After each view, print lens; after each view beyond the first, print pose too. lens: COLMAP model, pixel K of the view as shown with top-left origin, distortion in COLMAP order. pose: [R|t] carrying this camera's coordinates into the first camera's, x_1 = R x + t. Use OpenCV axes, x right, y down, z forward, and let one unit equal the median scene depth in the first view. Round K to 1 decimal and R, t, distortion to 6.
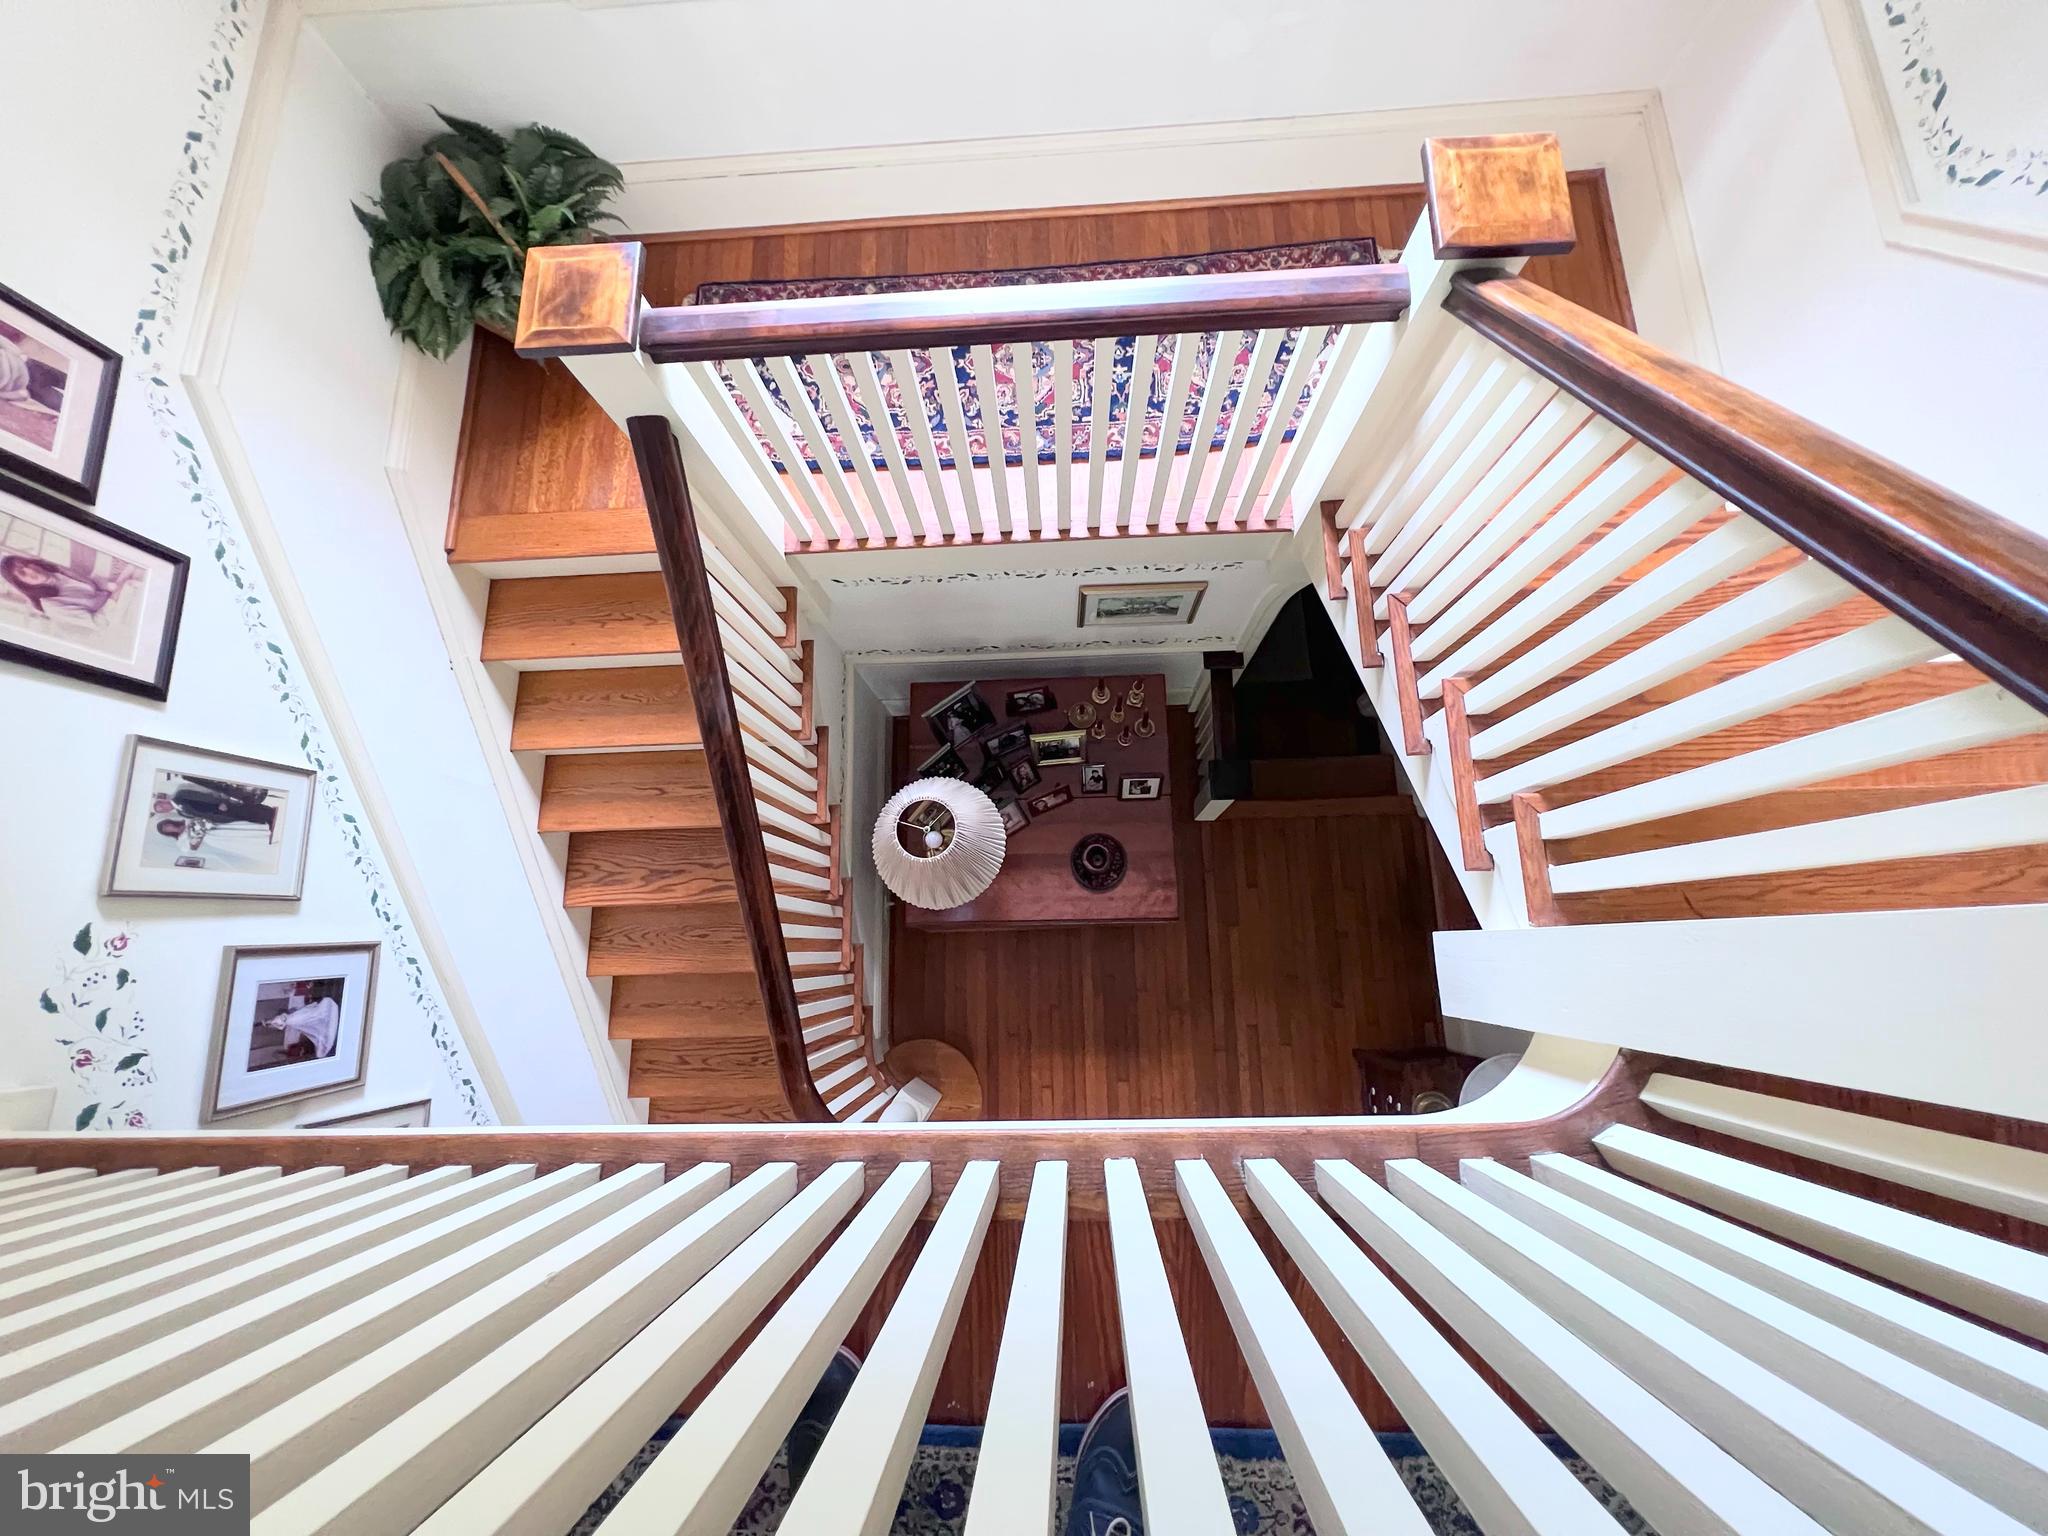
lens RADIAL K [[820.6, 0, 1027.5], [0, 820.6, 777.9], [0, 0, 1]] dist [-0.000290, 0.000022]
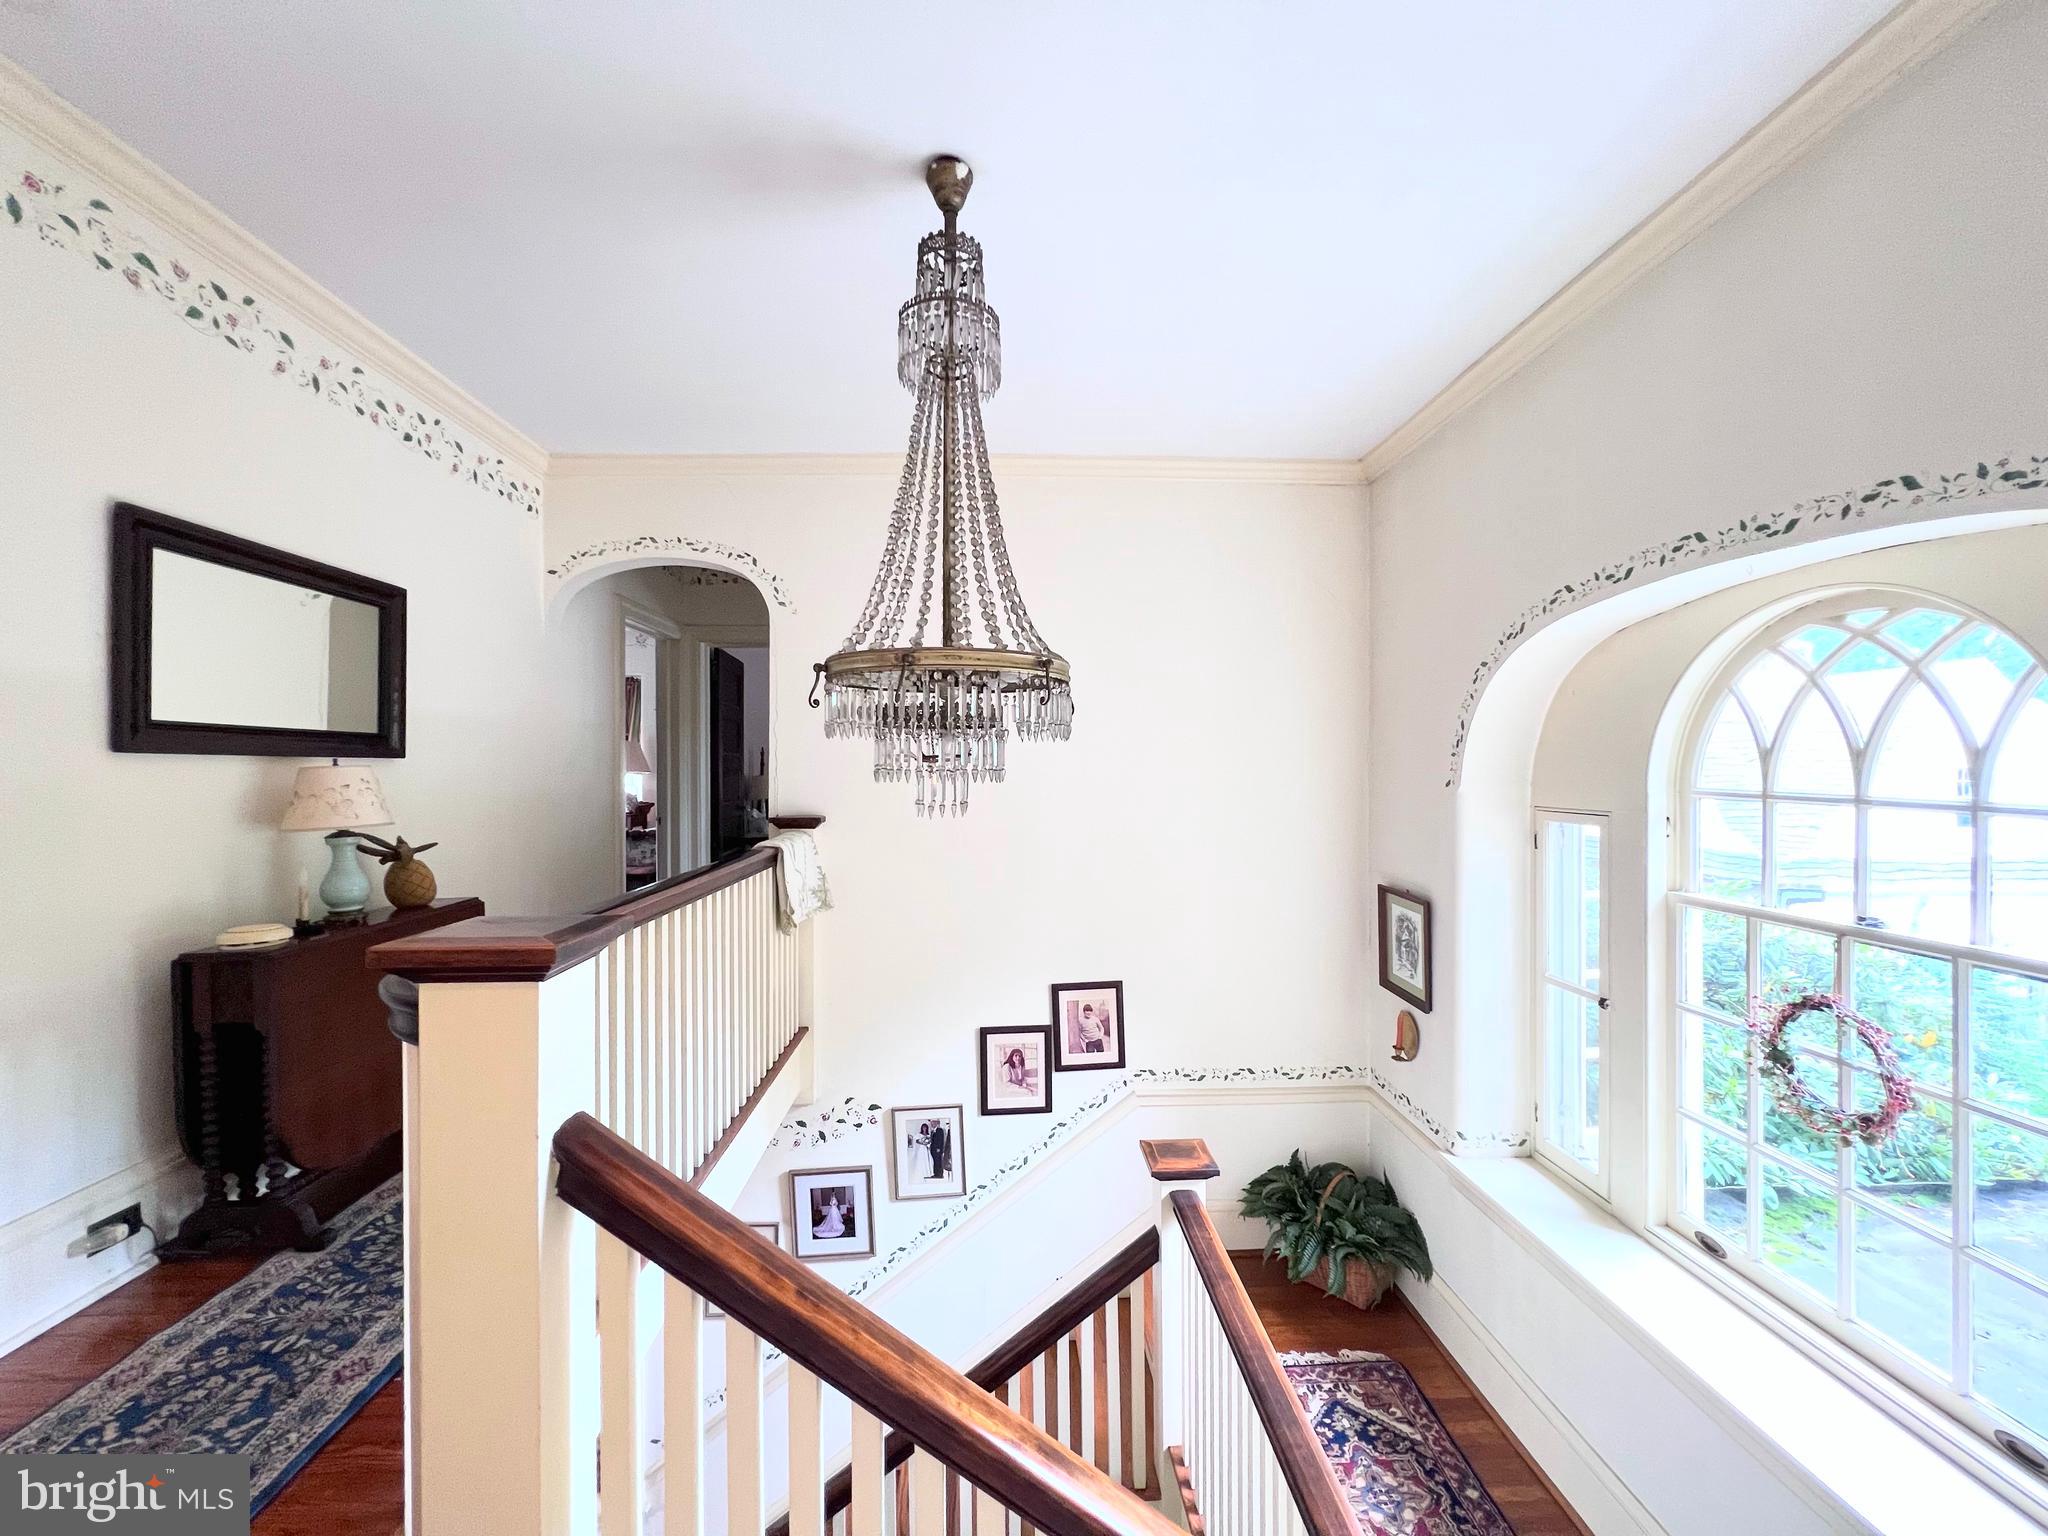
lens RADIAL K [[820.6, 0, 1025.7], [0, 820.6, 766.7], [0, 0, 1]] dist [-0.000290, 0.000022]
pose [[0.007614, 0.031917, -0.999462, 0.998976], [-0.975550, 0.219779, -0.000413, -0.371628], [0.219648, 0.975027, 0.032809, 0.043021]]
